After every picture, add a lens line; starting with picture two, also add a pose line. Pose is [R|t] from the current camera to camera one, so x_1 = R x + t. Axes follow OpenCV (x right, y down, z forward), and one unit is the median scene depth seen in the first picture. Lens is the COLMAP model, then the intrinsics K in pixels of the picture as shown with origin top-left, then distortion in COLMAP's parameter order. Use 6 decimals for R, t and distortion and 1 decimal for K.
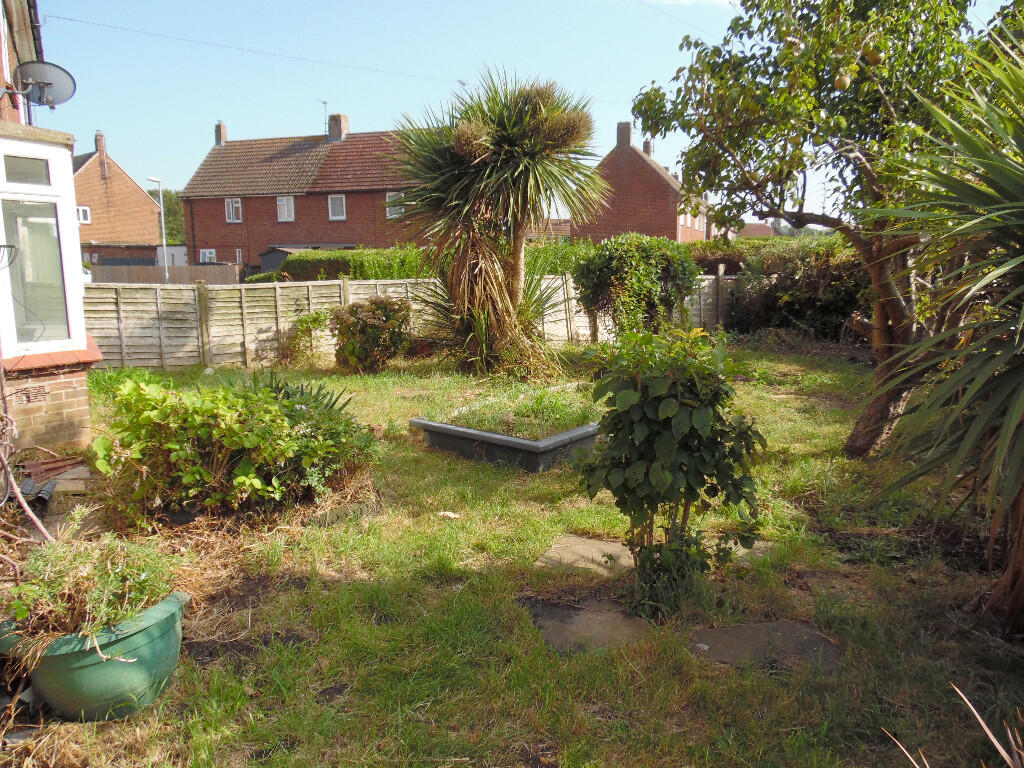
lens RADIAL K [[771.7, 0, 512.9], [0, 771.7, 380.9], [0, 0, 1]] dist [-0.038626, 0.083688]
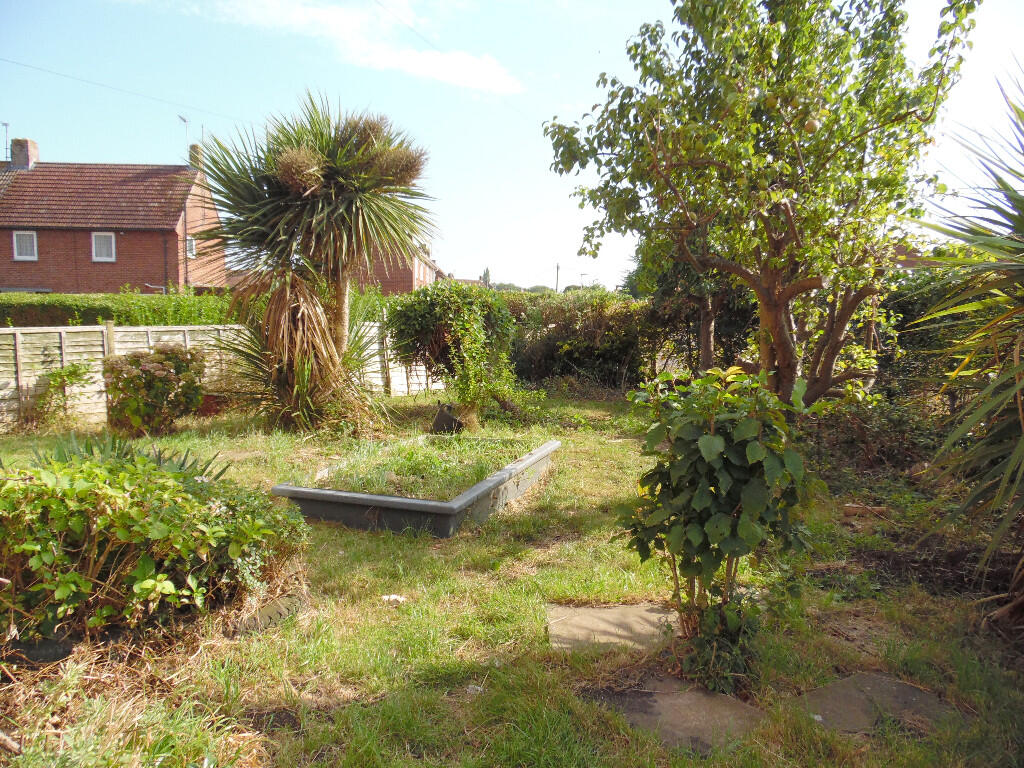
lens RADIAL K [[767.2, 0, 512.0], [0, 767.2, 384.0], [0, 0, 1]] dist [-0.004475, 0.026548]
pose [[0.934436, -0.019543, 0.355594, -0.130811], [0.042475, 0.997482, -0.056794, -0.002027], [-0.353588, 0.068174, 0.932913, 0.087132]]
